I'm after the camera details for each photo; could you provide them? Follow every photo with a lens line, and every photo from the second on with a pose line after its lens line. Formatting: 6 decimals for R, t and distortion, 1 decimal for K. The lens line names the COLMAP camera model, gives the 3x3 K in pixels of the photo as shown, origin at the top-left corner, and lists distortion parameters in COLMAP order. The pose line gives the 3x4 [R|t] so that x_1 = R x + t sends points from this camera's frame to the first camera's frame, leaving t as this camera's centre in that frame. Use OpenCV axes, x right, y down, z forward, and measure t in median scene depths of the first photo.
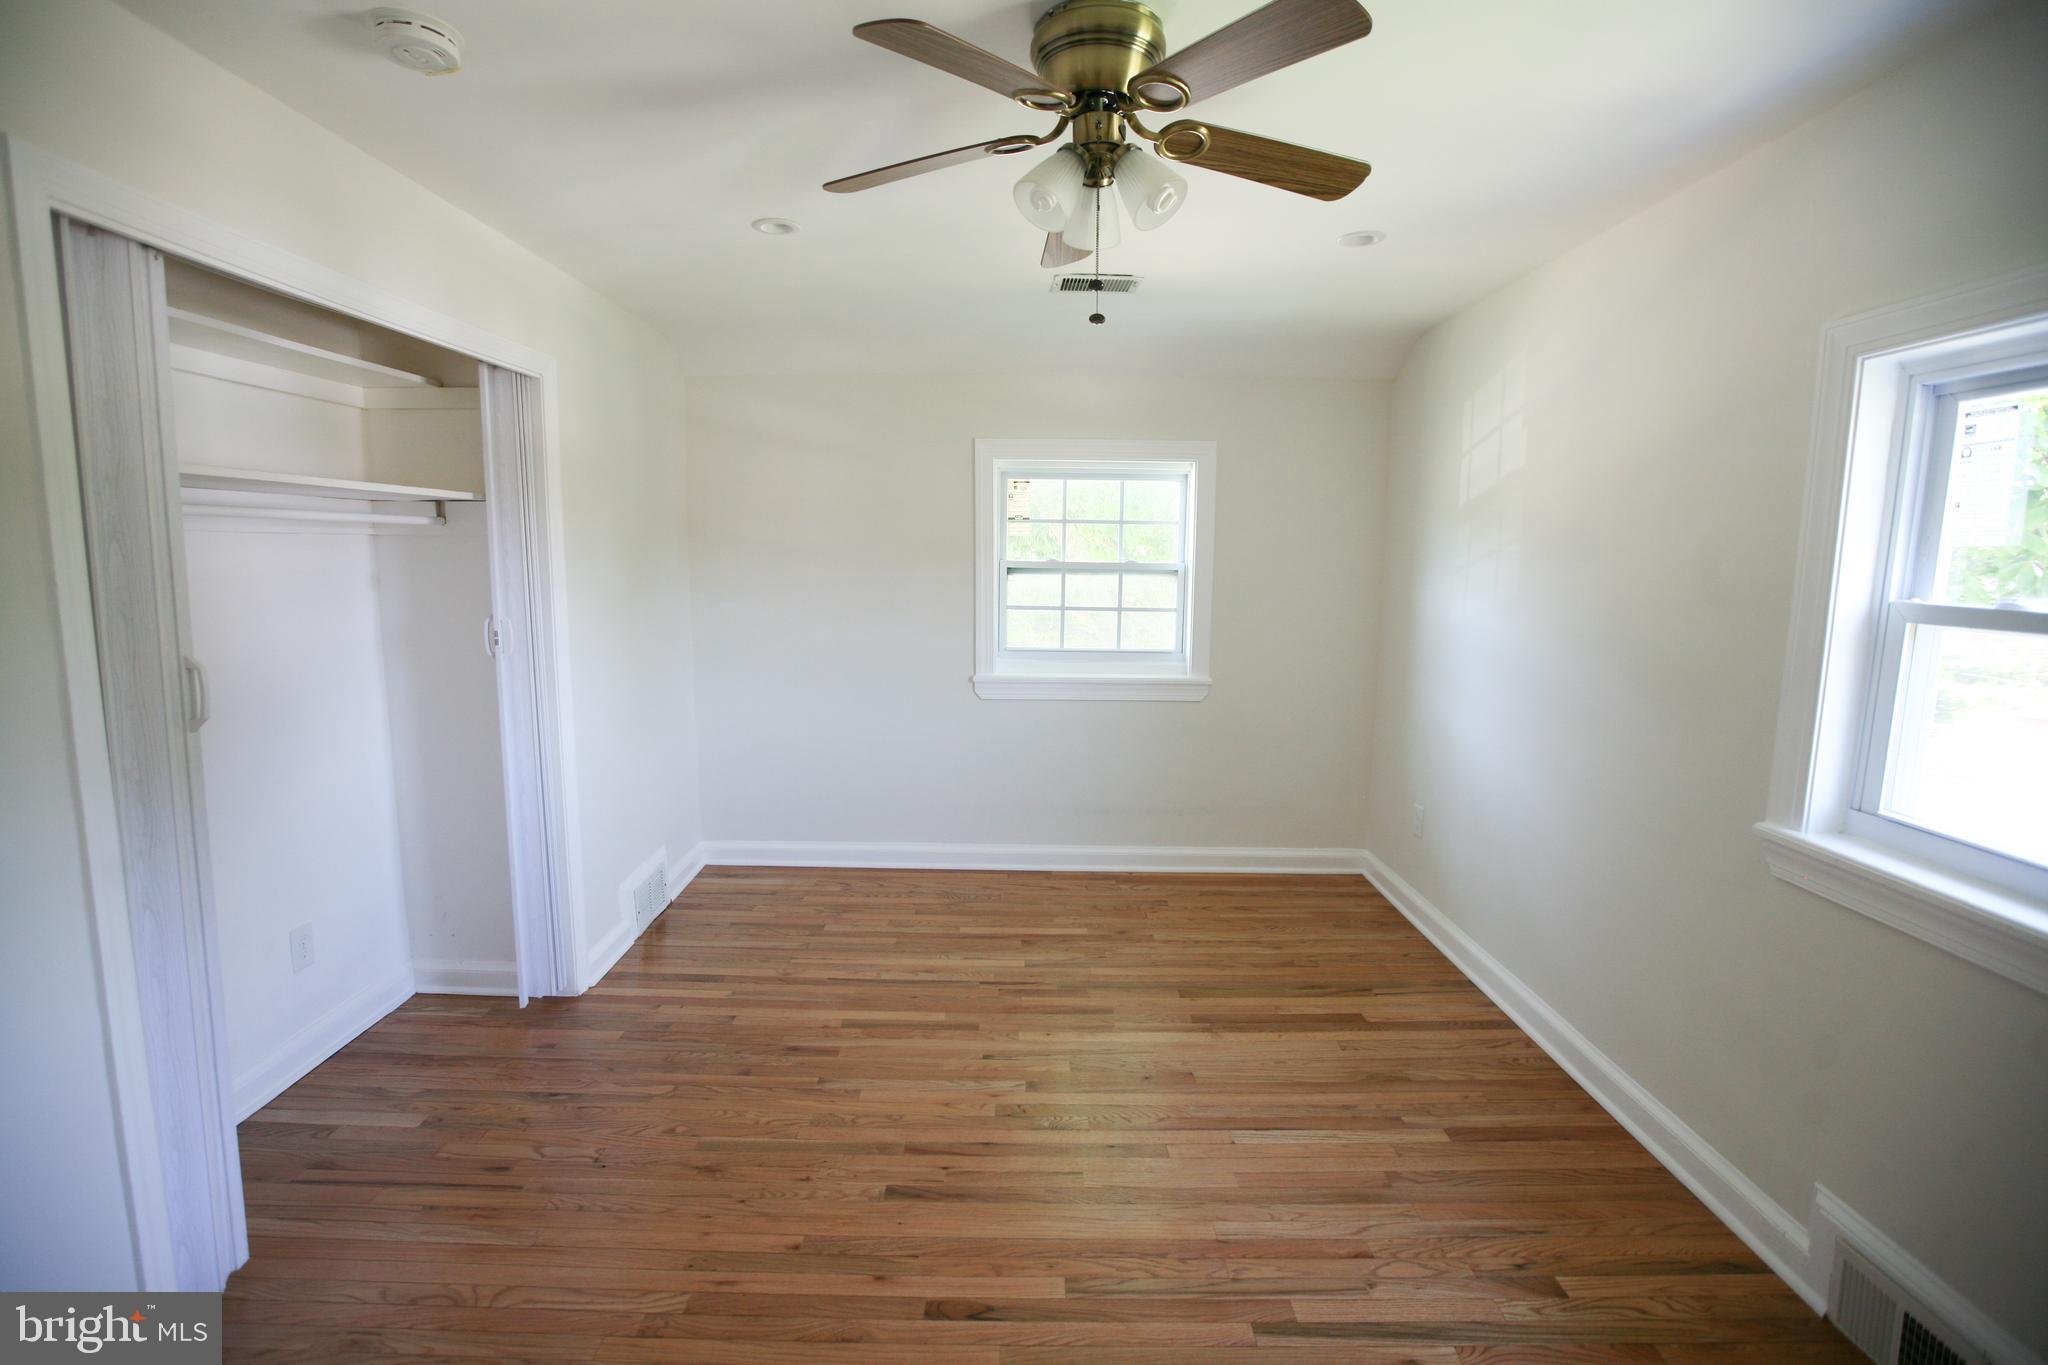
lens RADIAL K [[941.0, 0, 1038.4], [0, 941.0, 674.8], [0, 0, 1]] dist [-0.041695, 0.013118]
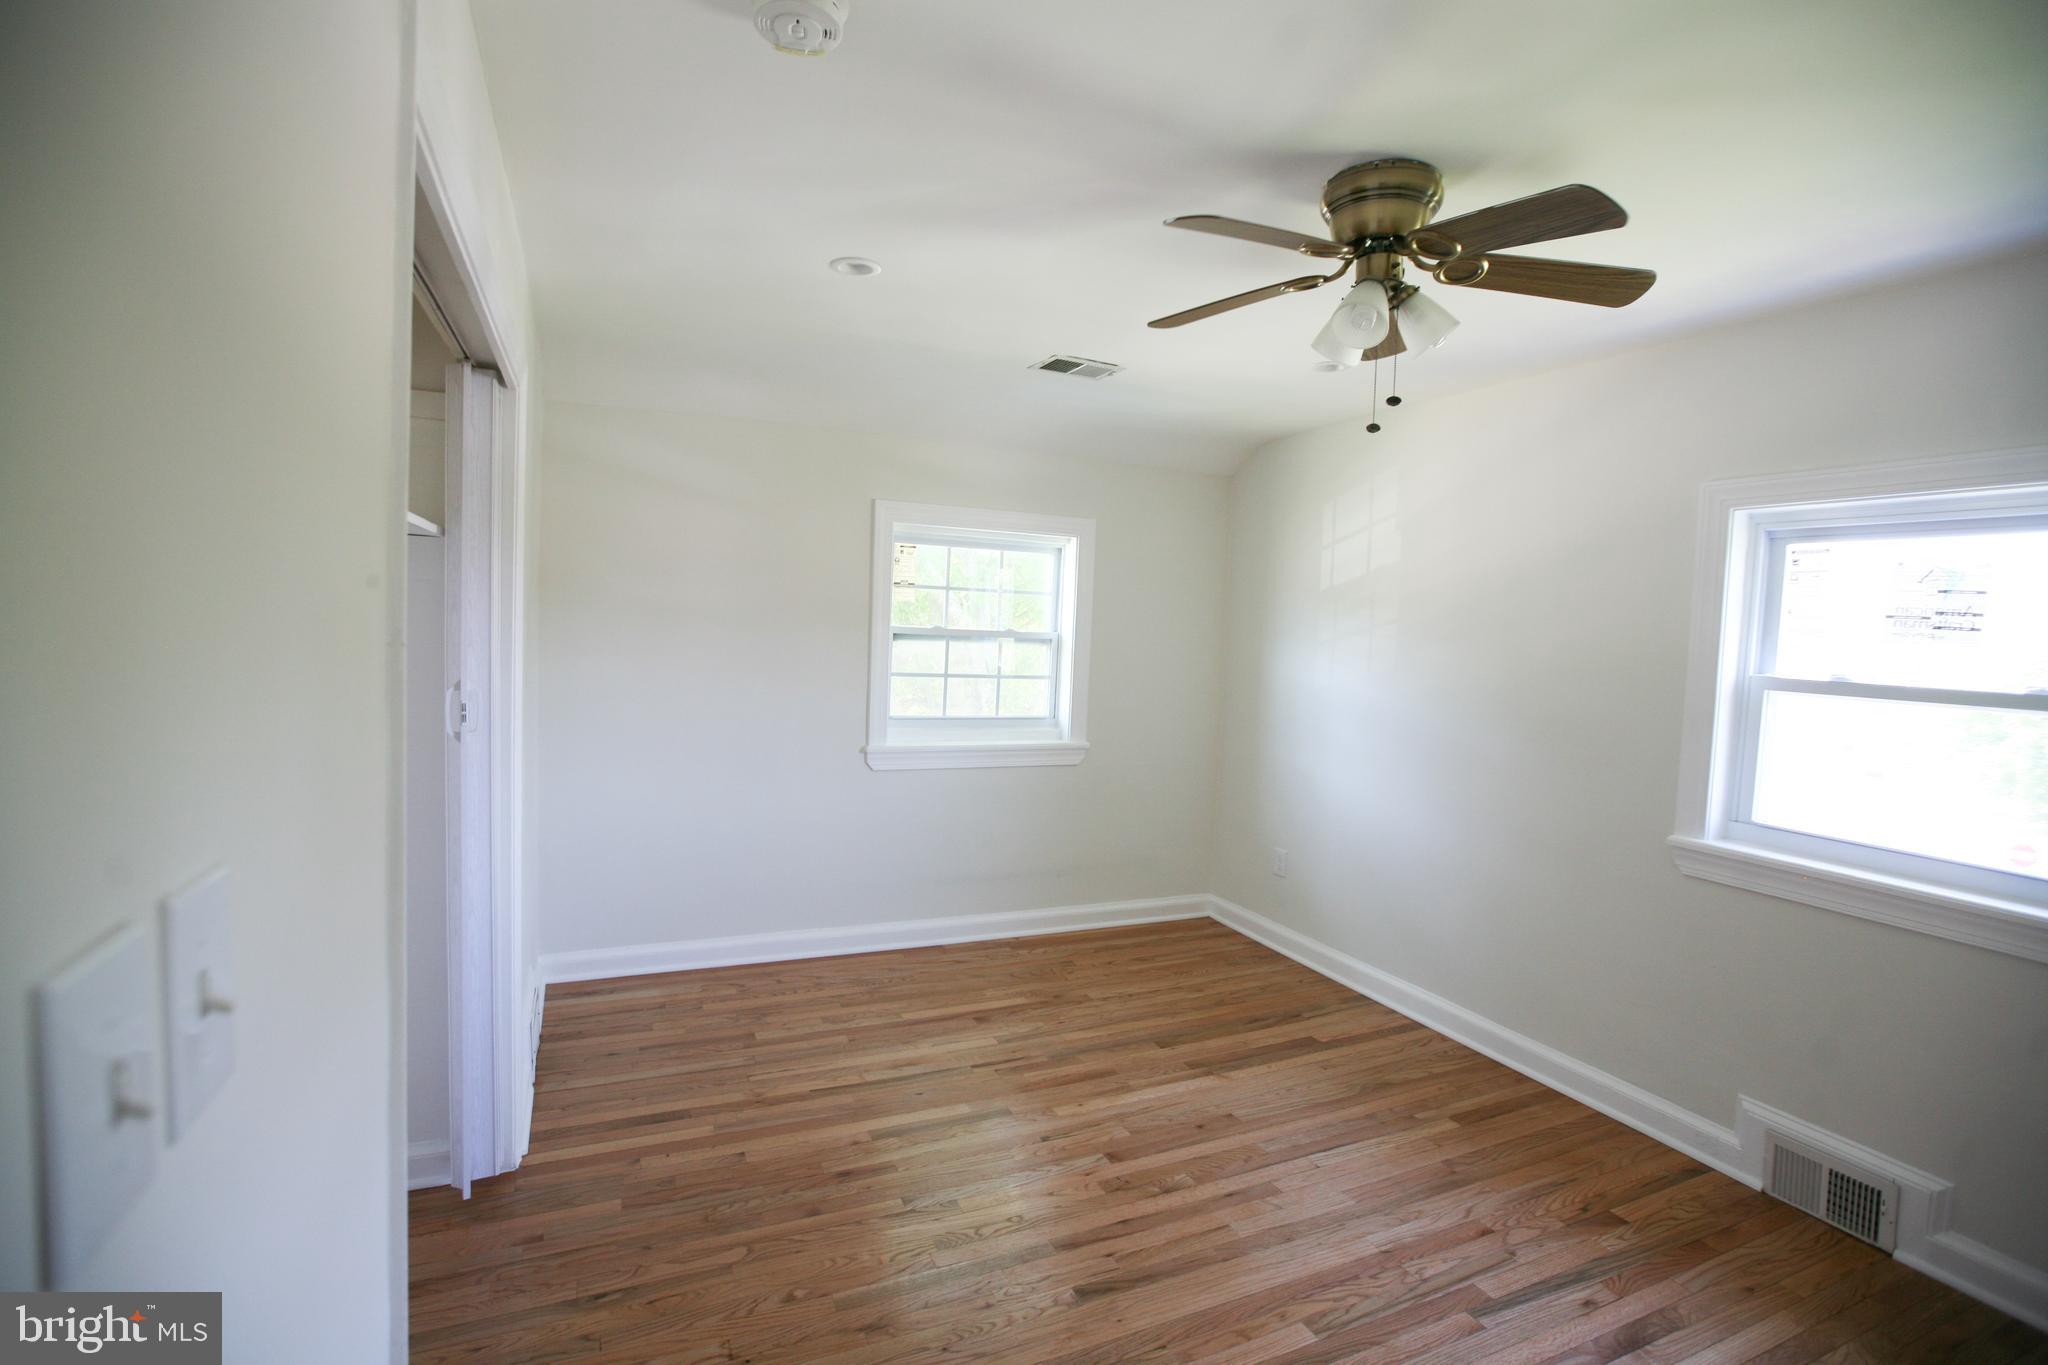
lens RADIAL K [[941.0, 0, 1035.8], [0, 941.0, 672.4], [0, 0, 1]] dist [-0.041695, 0.013118]
pose [[0.908474, 0.004896, 0.417912, -0.467628], [0.024271, 0.997626, -0.064447, -0.011612], [-0.417236, 0.068691, 0.906199, 0.095062]]
